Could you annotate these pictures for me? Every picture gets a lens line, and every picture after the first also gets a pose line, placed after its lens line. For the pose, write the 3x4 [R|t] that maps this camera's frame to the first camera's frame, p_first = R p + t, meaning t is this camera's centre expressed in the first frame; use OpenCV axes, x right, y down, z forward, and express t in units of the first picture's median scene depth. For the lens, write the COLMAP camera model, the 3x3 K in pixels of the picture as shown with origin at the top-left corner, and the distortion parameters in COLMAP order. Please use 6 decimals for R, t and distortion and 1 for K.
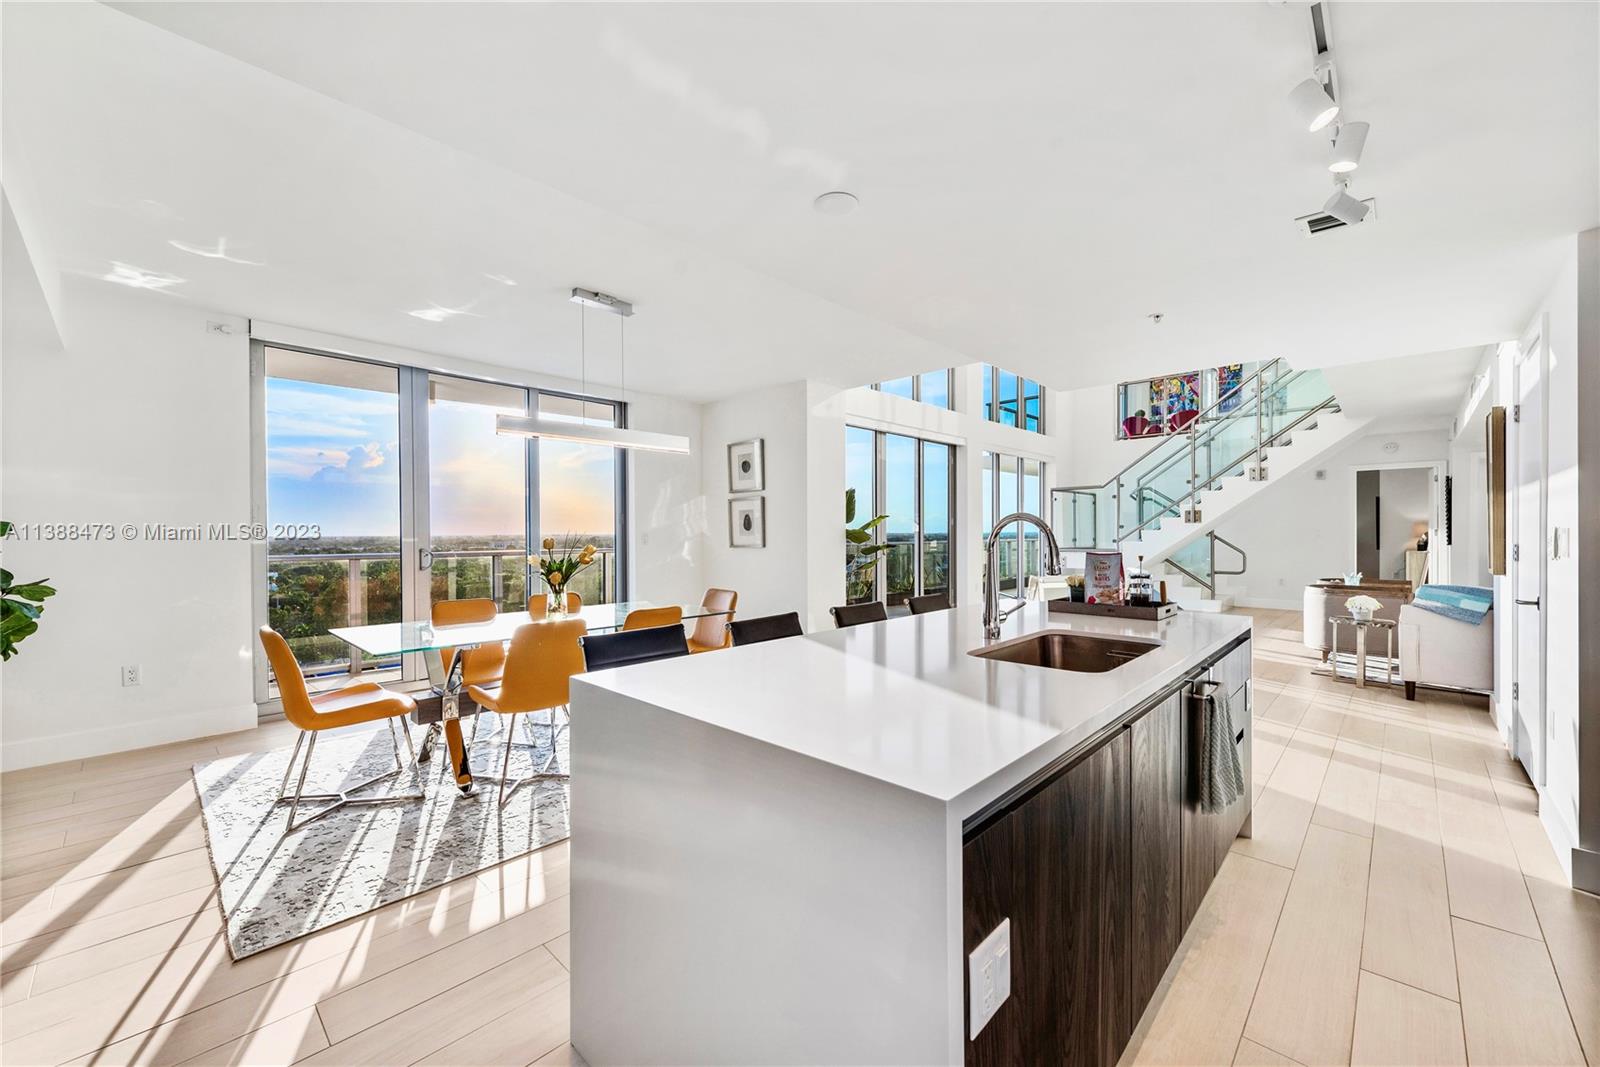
lens RADIAL K [[635.0, 0, 799.2], [0, 635.0, 534.9], [0, 0, 1]] dist [0.003495, 0.000184]
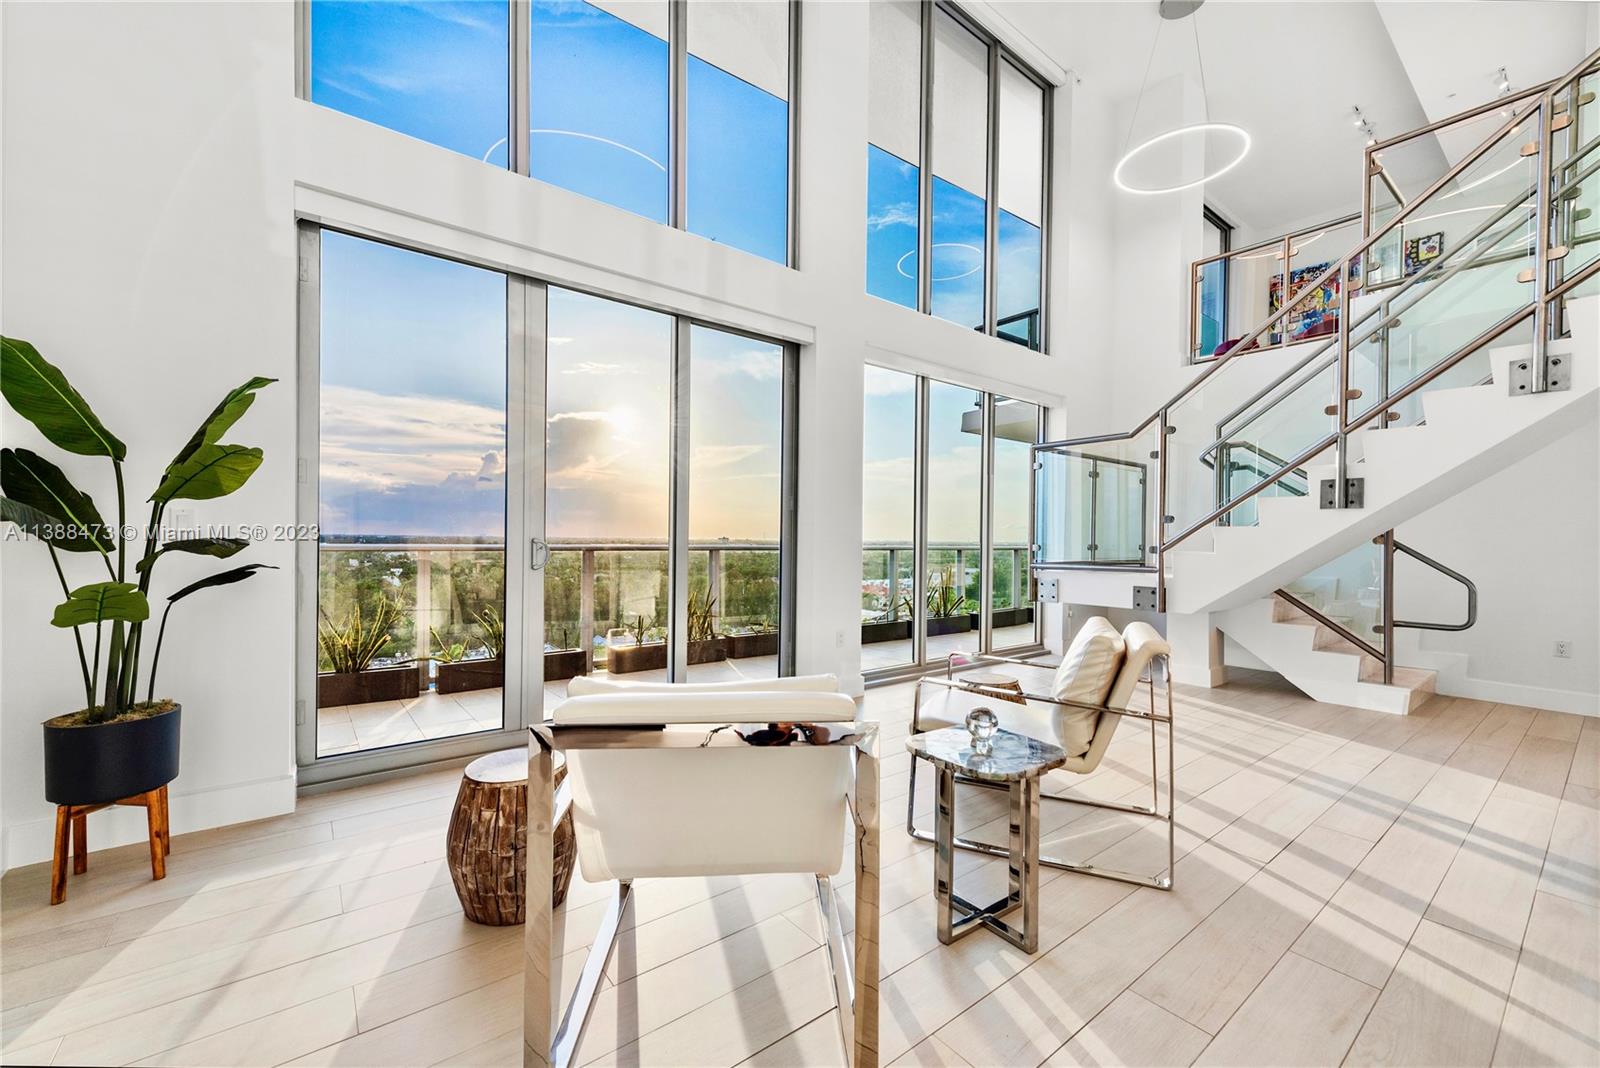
lens RADIAL K [[635.0, 0, 804.3], [0, 635.0, 542.2], [0, 0, 1]] dist [0.003495, 0.000184]
pose [[0.988249, 0.018872, -0.151683, 0.313177], [-0.019146, 0.999817, -0.000347, 0.009839], [0.151649, 0.003247, 0.988429, 0.498369]]
